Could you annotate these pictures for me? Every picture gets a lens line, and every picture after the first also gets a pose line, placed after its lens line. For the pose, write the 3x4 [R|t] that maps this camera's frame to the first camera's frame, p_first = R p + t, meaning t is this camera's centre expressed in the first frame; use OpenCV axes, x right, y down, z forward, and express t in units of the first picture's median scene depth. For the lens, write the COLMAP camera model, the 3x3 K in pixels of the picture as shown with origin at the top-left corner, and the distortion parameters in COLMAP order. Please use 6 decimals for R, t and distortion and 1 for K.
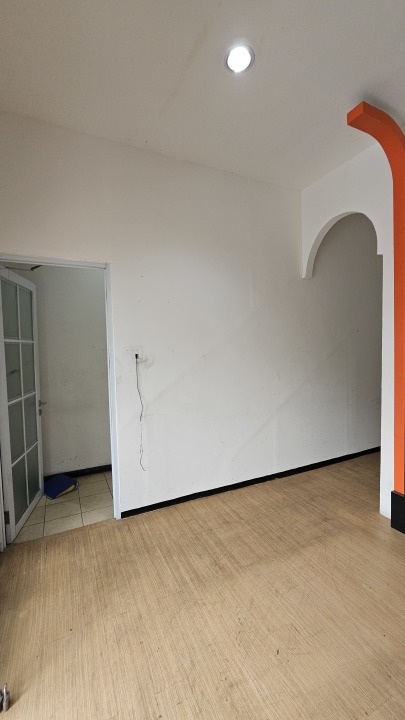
lens RADIAL K [[296.8, 0, 199.0], [0, 296.8, 361.7], [0, 0, 1]] dist [0.002235, -0.000007]
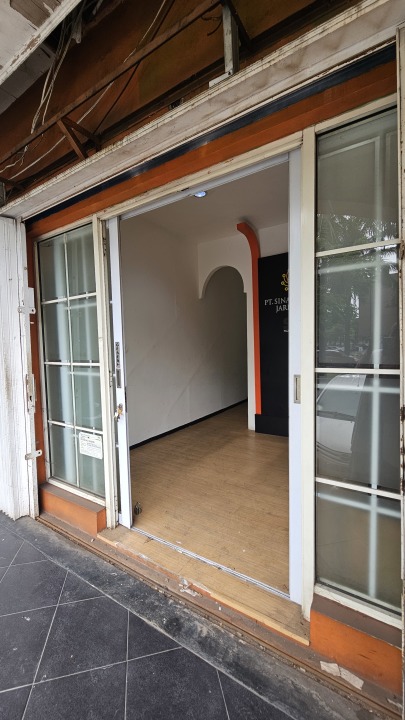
lens RADIAL K [[296.8, 0, 197.2], [0, 296.8, 360.4], [0, 0, 1]] dist [0.002235, -0.000007]
pose [[0.856245, -0.026238, 0.515904, -0.692316], [0.029879, 0.999553, 0.001246, 0.068690], [-0.515706, 0.014347, 0.856646, -0.497784]]
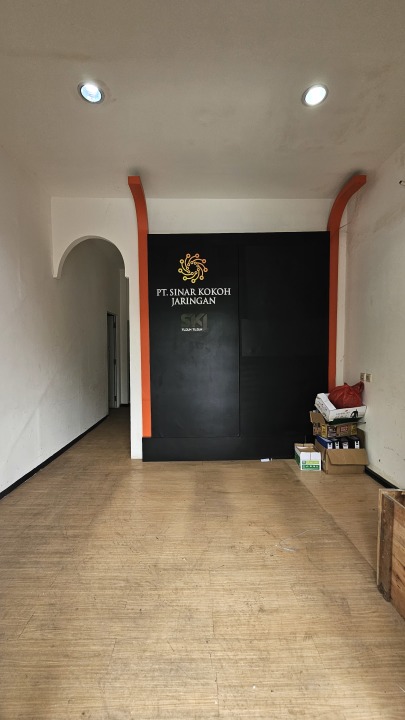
lens RADIAL K [[296.8, 0, 199.9], [0, 296.8, 361.0], [0, 0, 1]] dist [0.002235, -0.000007]
pose [[0.417775, -0.010399, 0.908491, -0.590000], [0.038655, 0.999233, -0.006338, 0.072932], [-0.907728, 0.037766, 0.417857, 0.099607]]
